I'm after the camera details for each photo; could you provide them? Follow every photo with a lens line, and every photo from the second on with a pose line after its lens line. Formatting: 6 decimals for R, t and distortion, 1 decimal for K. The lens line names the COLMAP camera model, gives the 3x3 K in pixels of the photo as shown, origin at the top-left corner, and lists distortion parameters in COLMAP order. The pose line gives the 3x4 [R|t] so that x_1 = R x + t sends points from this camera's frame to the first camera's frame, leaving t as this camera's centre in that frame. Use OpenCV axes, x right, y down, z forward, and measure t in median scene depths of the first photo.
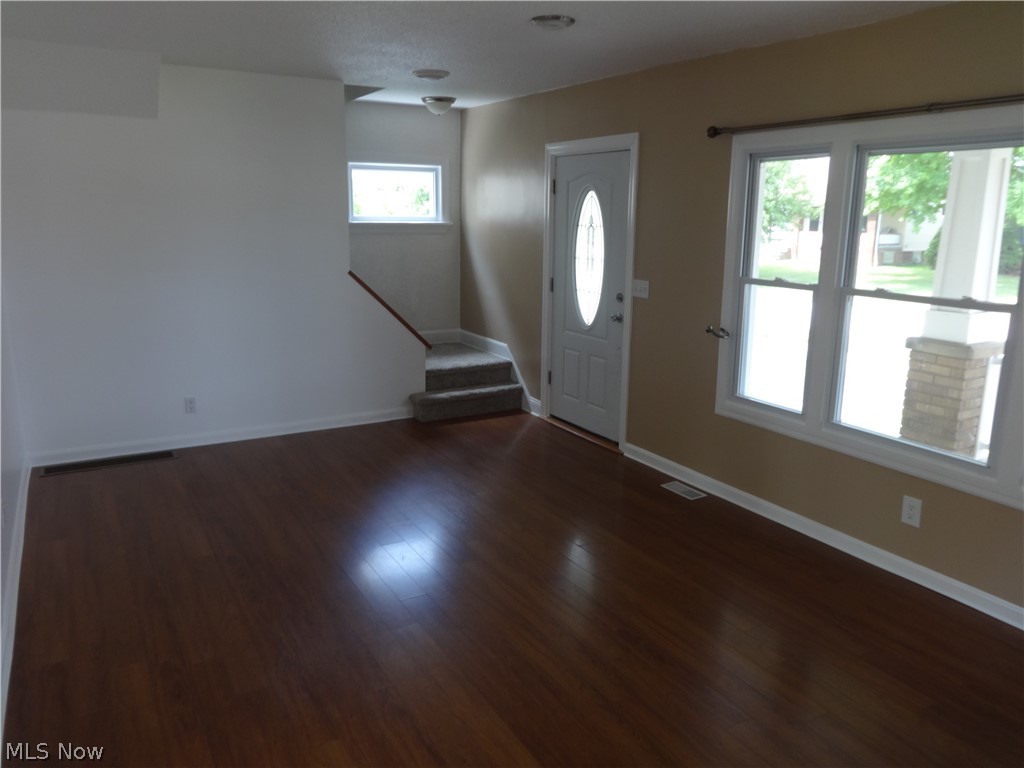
lens RADIAL K [[775.2, 0, 508.1], [0, 775.2, 383.7], [0, 0, 1]] dist [0.013088, -0.007473]
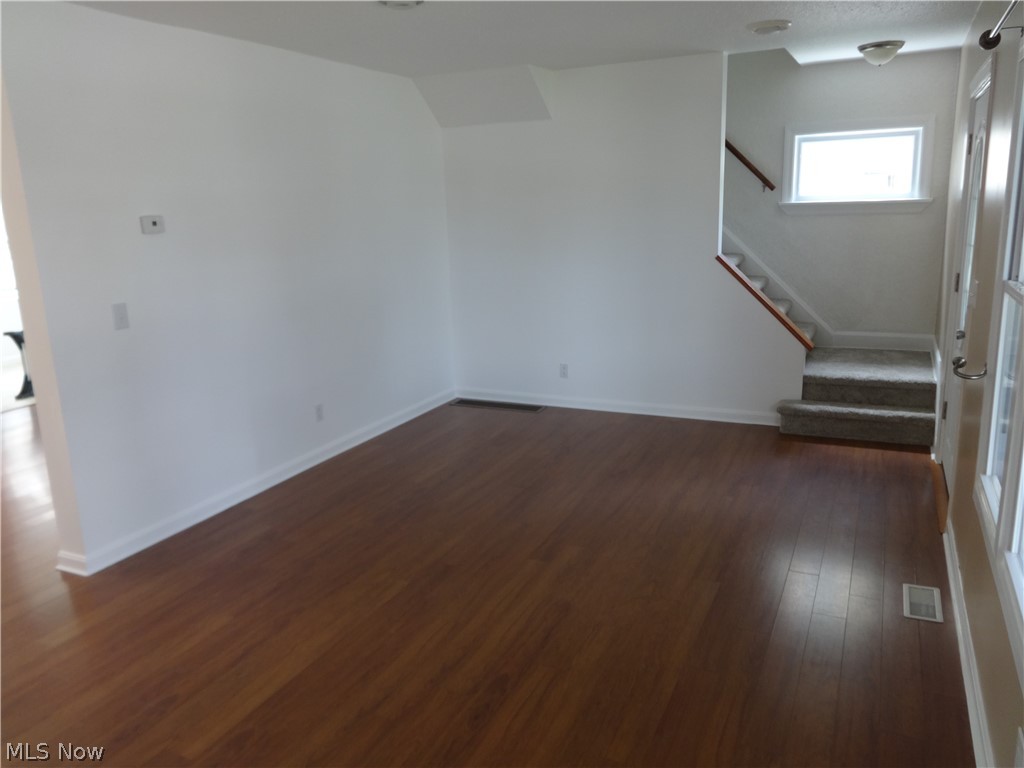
lens RADIAL K [[775.2, 0, 512.1], [0, 775.2, 382.7], [0, 0, 1]] dist [0.013088, -0.007473]
pose [[0.573560, 0.161088, -0.803168, 0.394759], [-0.141257, 0.985236, 0.096730, -0.046129], [0.806892, 0.057973, 0.587847, 0.235690]]
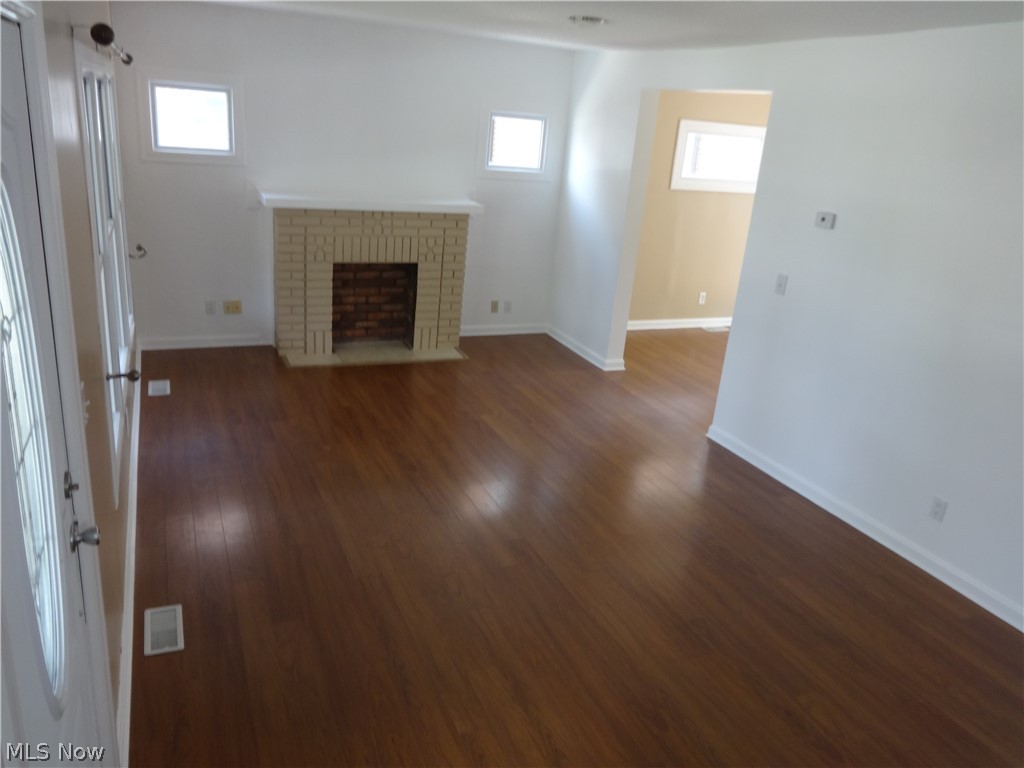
lens RADIAL K [[775.2, 0, 511.3], [0, 775.2, 390.2], [0, 0, 1]] dist [0.013088, -0.007473]
pose [[-0.990673, -0.120605, 0.063410, -0.055378], [-0.069454, 0.847331, 0.526505, -0.284560], [-0.117228, 0.517190, -0.847804, 1.051897]]
